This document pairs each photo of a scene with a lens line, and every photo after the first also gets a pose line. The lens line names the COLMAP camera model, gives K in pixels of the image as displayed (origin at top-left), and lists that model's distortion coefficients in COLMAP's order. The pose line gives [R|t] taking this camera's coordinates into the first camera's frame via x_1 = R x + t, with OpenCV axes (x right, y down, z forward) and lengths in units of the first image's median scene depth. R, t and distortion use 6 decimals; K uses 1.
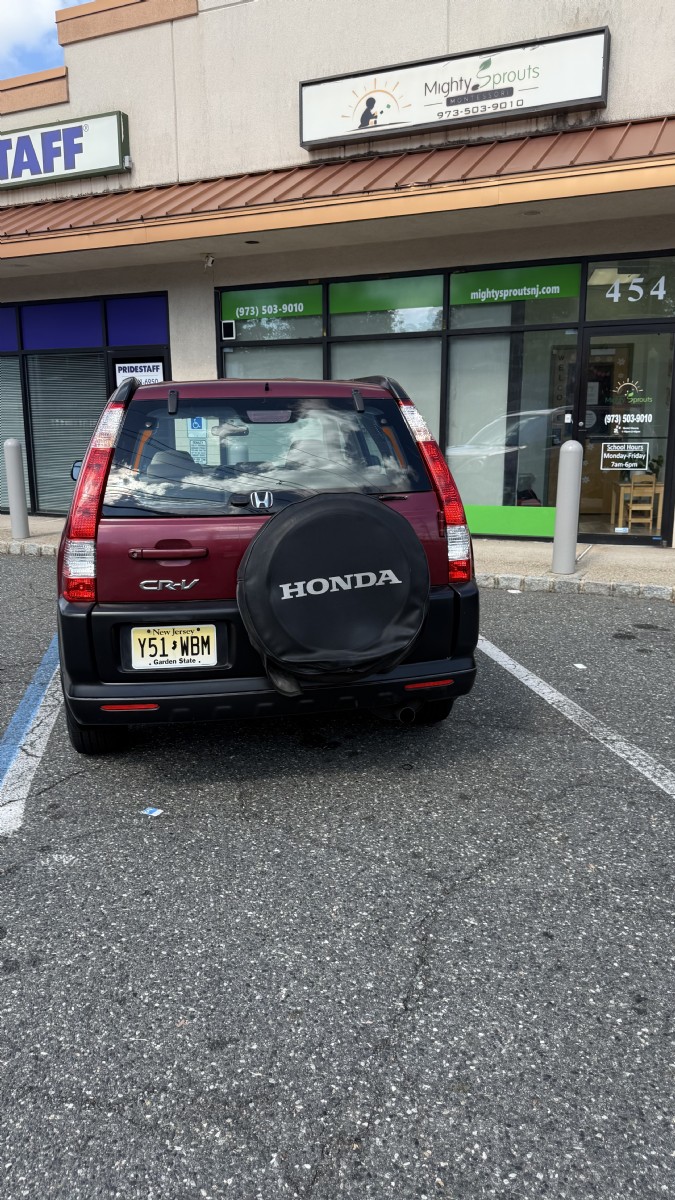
lens RADIAL K [[841.3, 0, 331.0], [0, 841.3, 606.8], [0, 0, 1]] dist [0.039311, -0.048592]
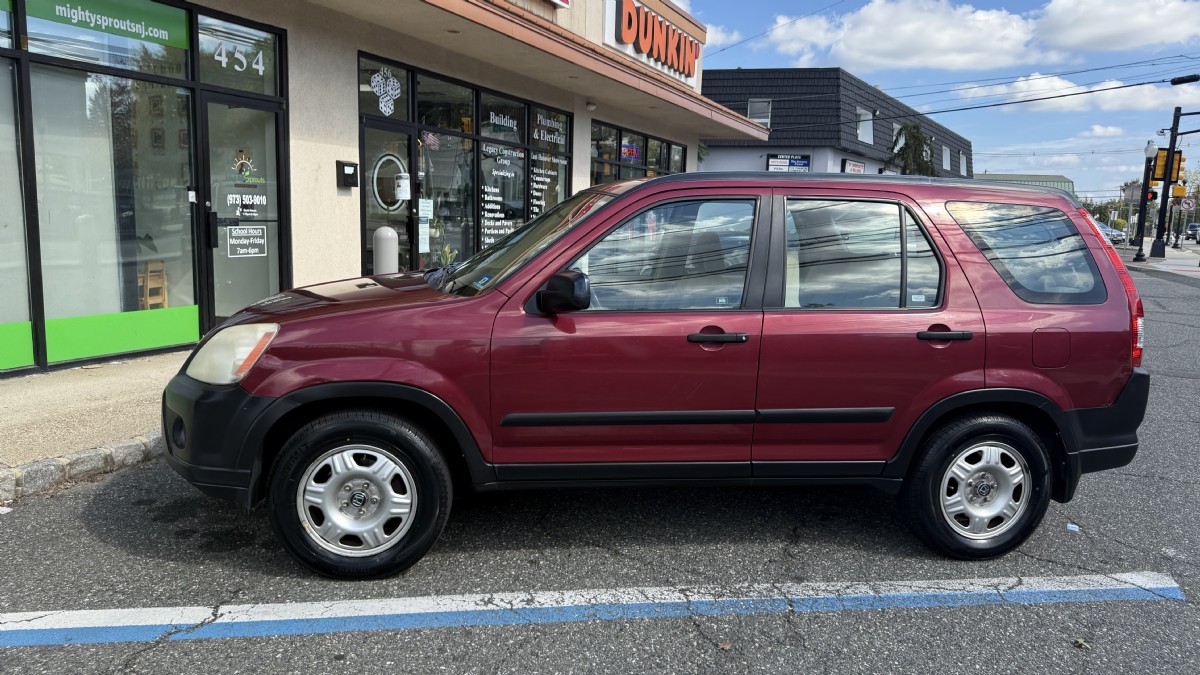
lens RADIAL K [[836.8, 0, 601.1], [0, 836.8, 370.5], [0, 0, 1]] dist [-0.000379, -0.046667]
pose [[0.006032, -0.169284, 0.985549, -0.553054], [0.180348, 0.969590, 0.165439, -0.126077], [-0.983584, 0.176744, 0.036378, 0.632155]]
